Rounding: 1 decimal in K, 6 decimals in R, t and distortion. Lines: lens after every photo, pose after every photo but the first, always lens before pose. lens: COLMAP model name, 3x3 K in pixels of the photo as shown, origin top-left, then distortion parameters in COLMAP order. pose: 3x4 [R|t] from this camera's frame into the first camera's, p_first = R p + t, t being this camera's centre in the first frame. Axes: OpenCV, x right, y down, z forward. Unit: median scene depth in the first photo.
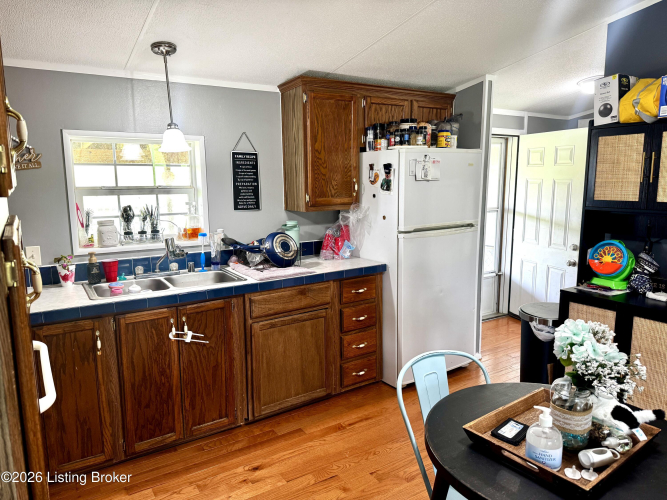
lens RADIAL K [[466.5, 0, 330.9], [0, 466.5, 257.2], [0, 0, 1]] dist [0.097633, -0.099366]
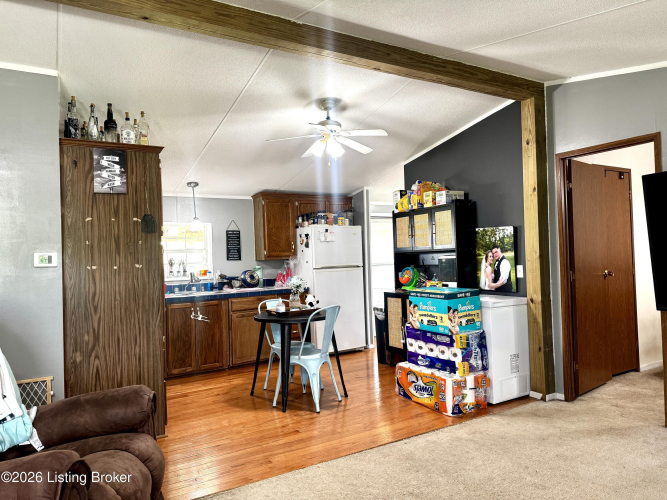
lens RADIAL K [[466.5, 0, 330.9], [0, 466.5, 257.2], [0, 0, 1]] dist [0.097633, -0.099366]
pose [[0.998995, -0.025227, -0.037059, 0.286298], [0.018410, 0.984579, -0.173971, 0.226468], [0.040876, 0.173114, 0.984053, -0.848335]]
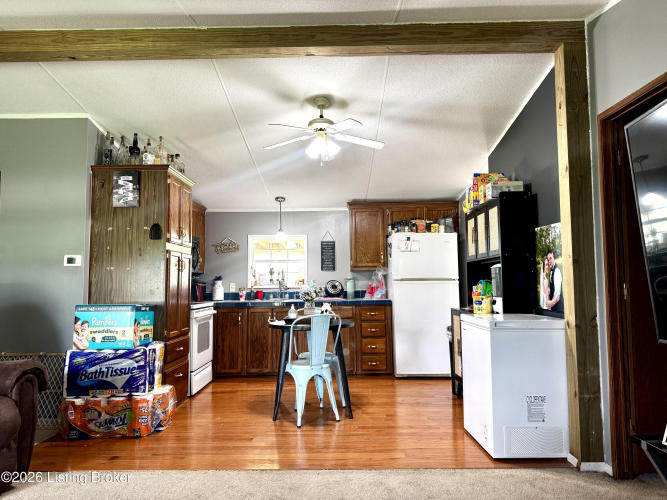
lens RADIAL K [[466.5, 0, 330.9], [0, 466.5, 257.2], [0, 0, 1]] dist [0.097633, -0.099366]
pose [[0.833374, -0.031962, -0.551785, 0.914102], [-0.092129, 0.976327, -0.195697, 0.223931], [0.544978, 0.213924, 0.810701, -0.558000]]
